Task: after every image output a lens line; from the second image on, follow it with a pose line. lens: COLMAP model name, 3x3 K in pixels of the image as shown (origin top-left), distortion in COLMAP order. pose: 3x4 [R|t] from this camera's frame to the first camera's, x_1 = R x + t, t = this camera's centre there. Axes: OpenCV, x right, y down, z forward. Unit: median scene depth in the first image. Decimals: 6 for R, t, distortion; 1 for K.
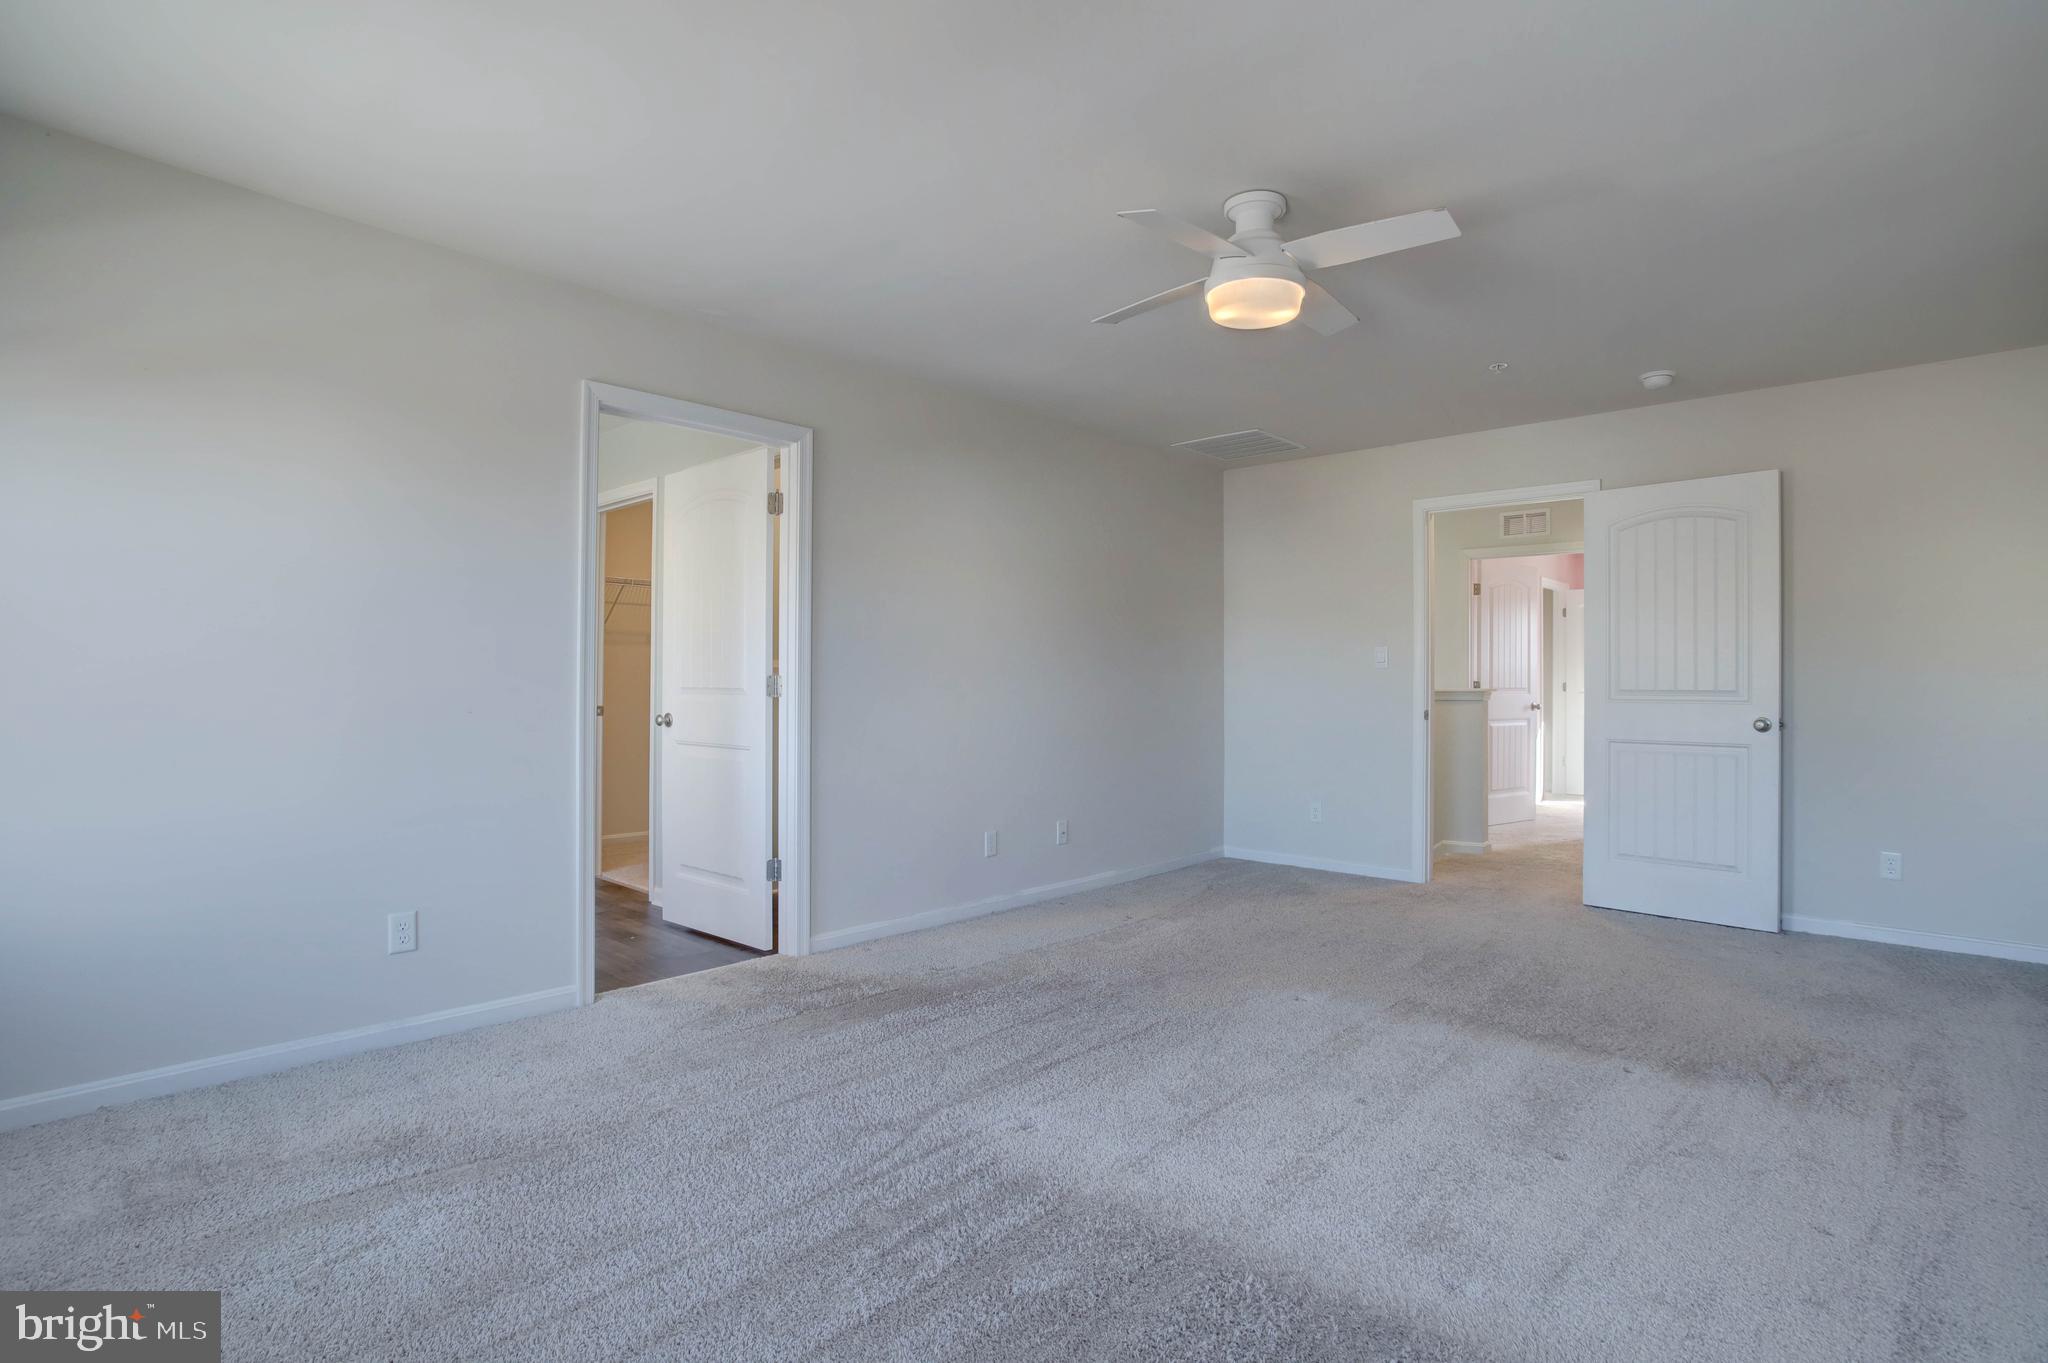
lens RADIAL K [[1024.2, 0, 1029.8], [0, 1024.2, 681.8], [0, 0, 1]] dist [-0.058791, 0.028322]
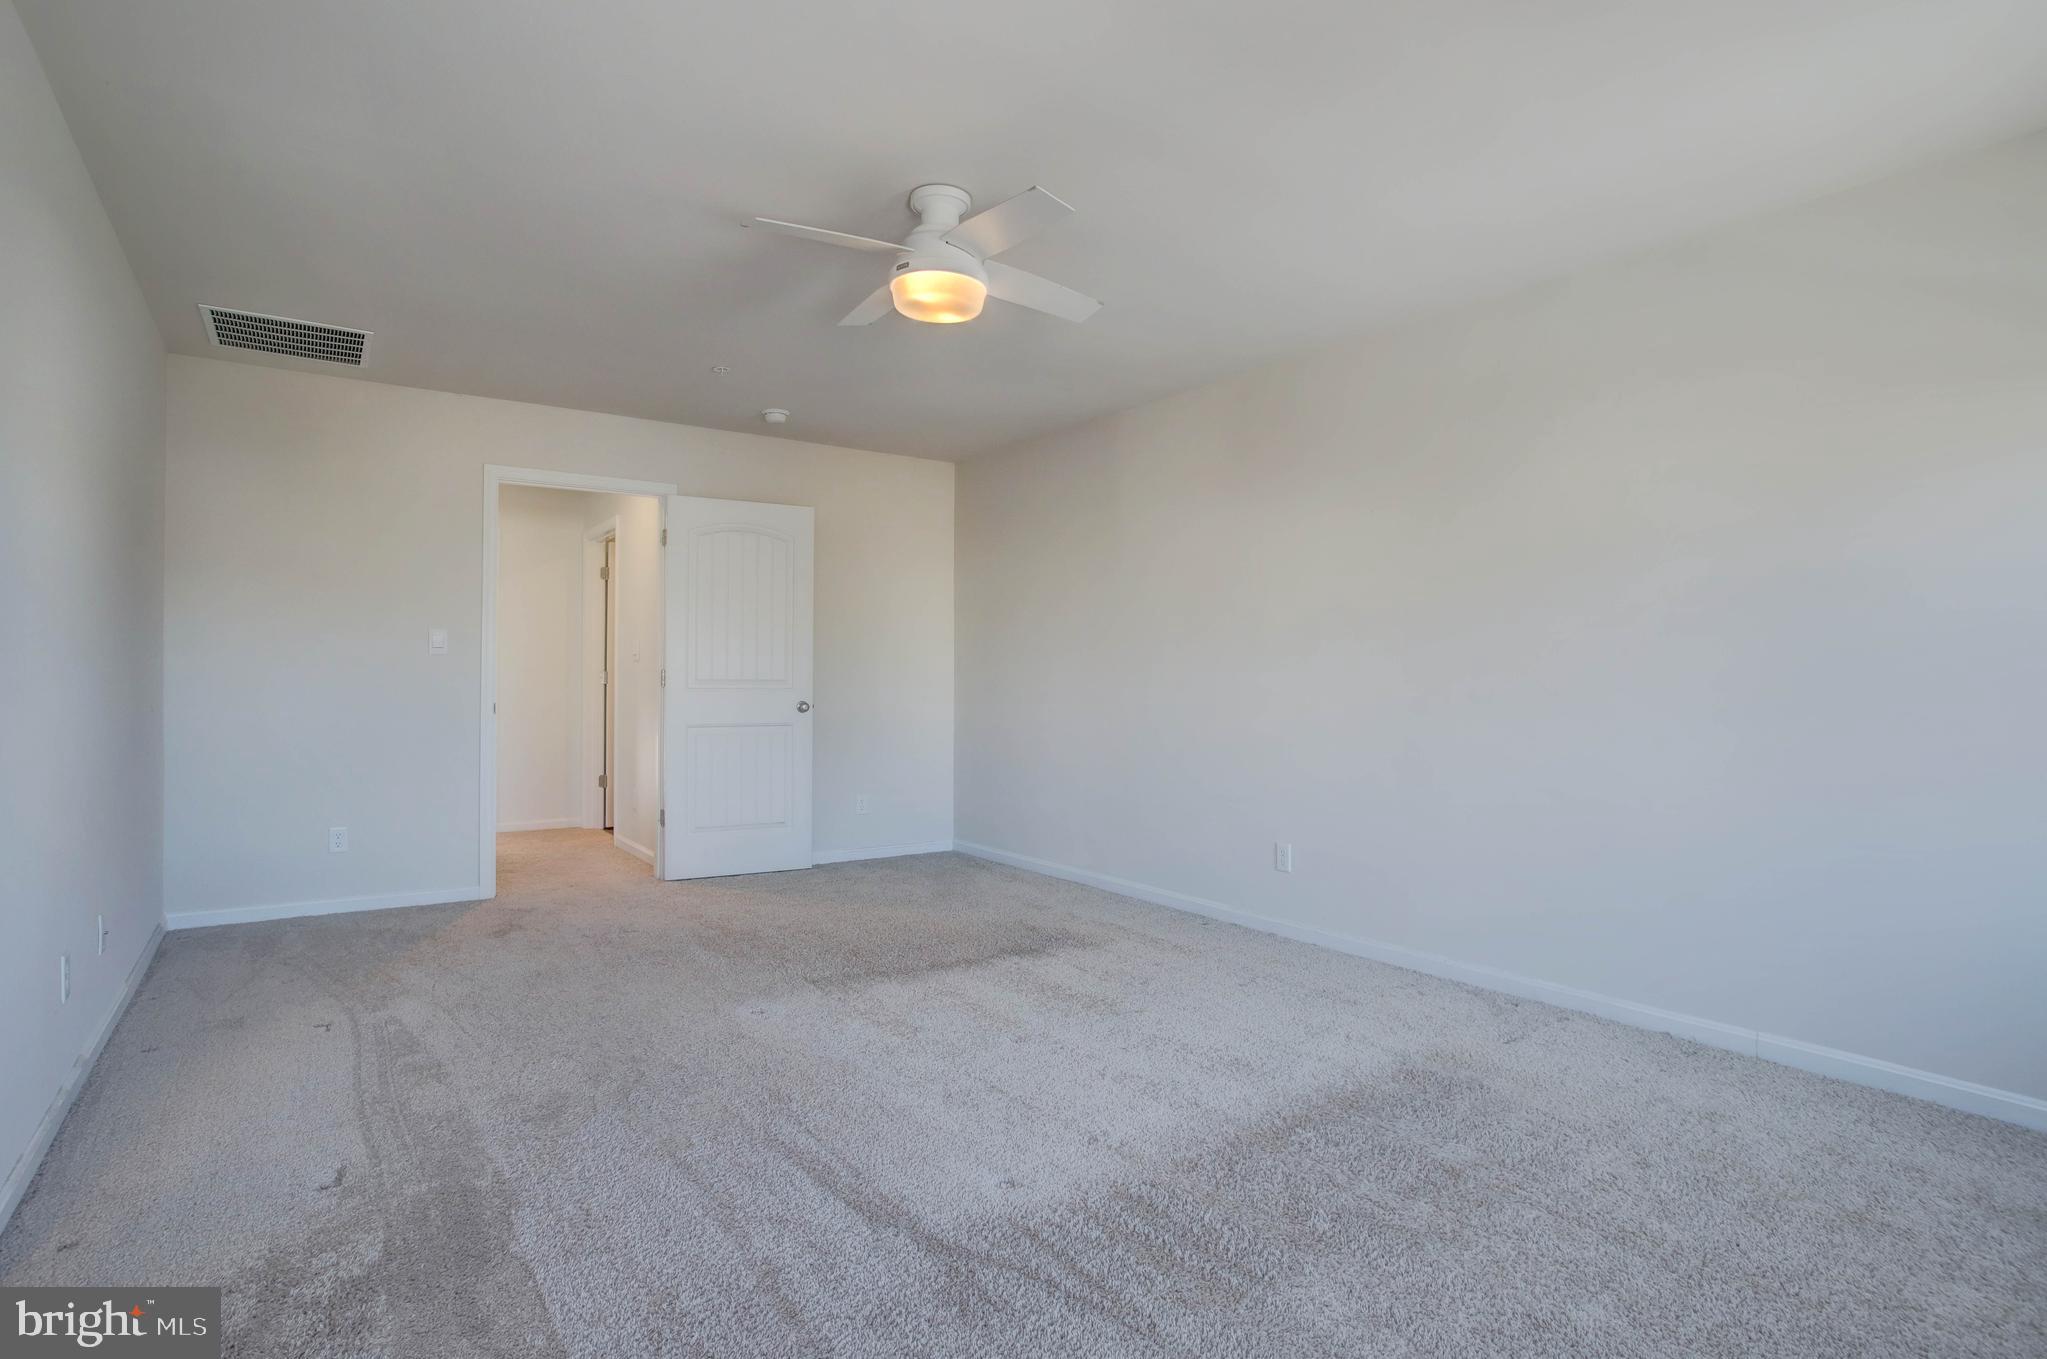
lens RADIAL K [[1023.7, 0, 1029.3], [0, 1023.7, 679.8], [0, 0, 1]] dist [-0.058791, 0.028322]
pose [[0.212331, -0.003645, 0.977191, -0.469629], [-0.006262, 0.999967, 0.005091, 0.000348], [-0.977178, -0.007200, 0.212302, 0.444483]]
